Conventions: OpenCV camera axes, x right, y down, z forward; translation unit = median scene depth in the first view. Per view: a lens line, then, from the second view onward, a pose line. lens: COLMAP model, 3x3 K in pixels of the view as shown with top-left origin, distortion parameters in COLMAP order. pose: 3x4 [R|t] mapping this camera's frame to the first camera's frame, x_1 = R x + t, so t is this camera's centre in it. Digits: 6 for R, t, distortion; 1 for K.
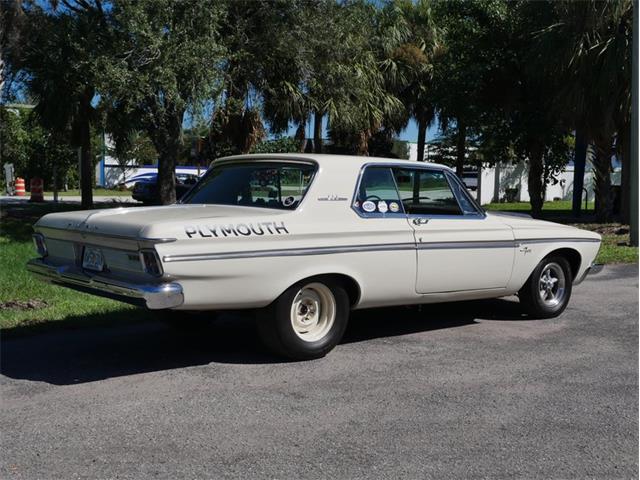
lens RADIAL K [[824.9, 0, 320.0], [0, 824.9, 242.8], [0, 0, 1]] dist [0.002075, 0.000000]
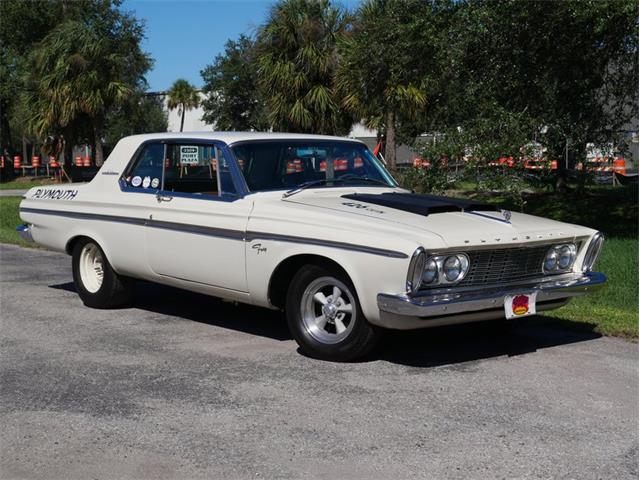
lens RADIAL K [[1049.7, 0, 308.5], [0, 1049.7, 245.1], [0, 0, 1]] dist [0.011698, 0.000000]
pose [[-0.028700, 0.068101, -0.997266, 1.186292], [-0.075810, 0.994655, 0.070104, -0.062568], [0.996709, 0.077614, -0.023384, 1.069464]]
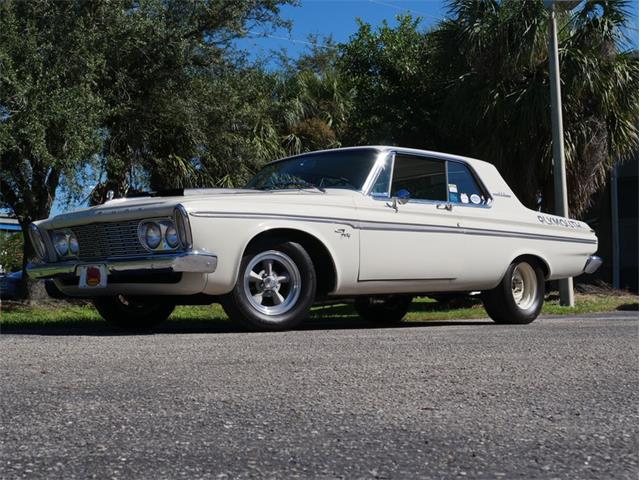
lens RADIAL K [[938.9, 0, 317.2], [0, 938.9, 237.6], [0, 0, 1]] dist [-0.011144, 0.000000]
pose [[0.994779, -0.006244, 0.101858, 0.025024], [0.020805, 0.989572, -0.142527, 0.145028], [-0.099906, 0.143902, 0.984536, 0.036646]]
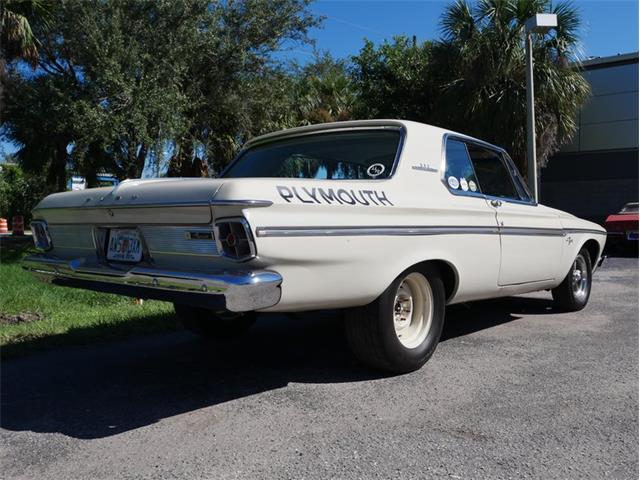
lens RADIAL K [[591.5, 0, 319.0], [0, 591.5, 241.4], [0, 0, 1]] dist [-0.018620, 0.000000]
pose [[0.989245, -0.019831, 0.144916, -0.140503], [0.026131, 0.998788, -0.041698, 0.031872], [-0.143914, 0.045037, 0.988565, 0.363478]]
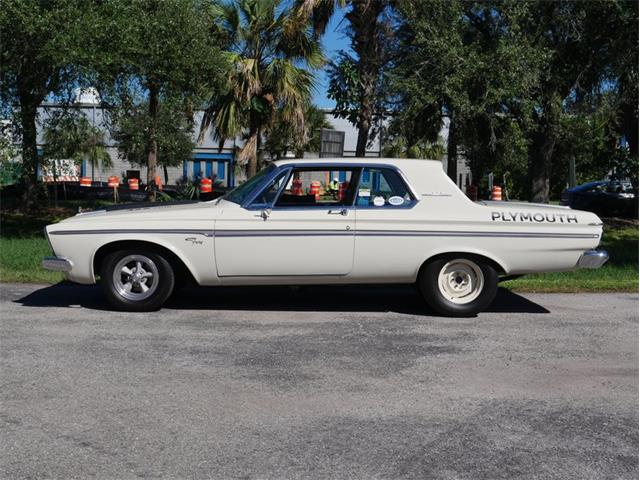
lens RADIAL K [[869.3, 0, 321.1], [0, 869.3, 239.9], [0, 0, 1]] dist [-0.014838, 0.000000]
pose [[0.773890, 0.043412, -0.631831, 0.940100], [-0.056347, 0.998411, -0.000417, 0.005210], [0.630809, 0.035925, 0.775106, 0.172462]]
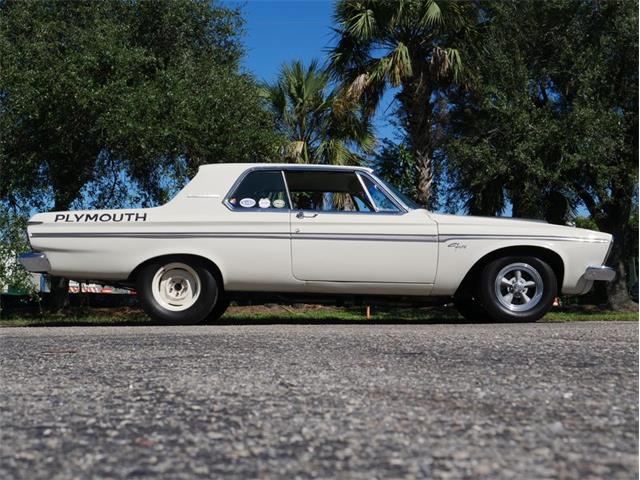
lens RADIAL K [[960.8, 0, 320.0], [0, 960.8, 234.9], [0, 0, 1]] dist [0.007599, 0.000000]
pose [[0.762399, -0.072106, -0.643078, 0.857809], [-0.030374, 0.988690, -0.146868, 0.168047], [0.646394, 0.131505, 0.751585, 0.043655]]
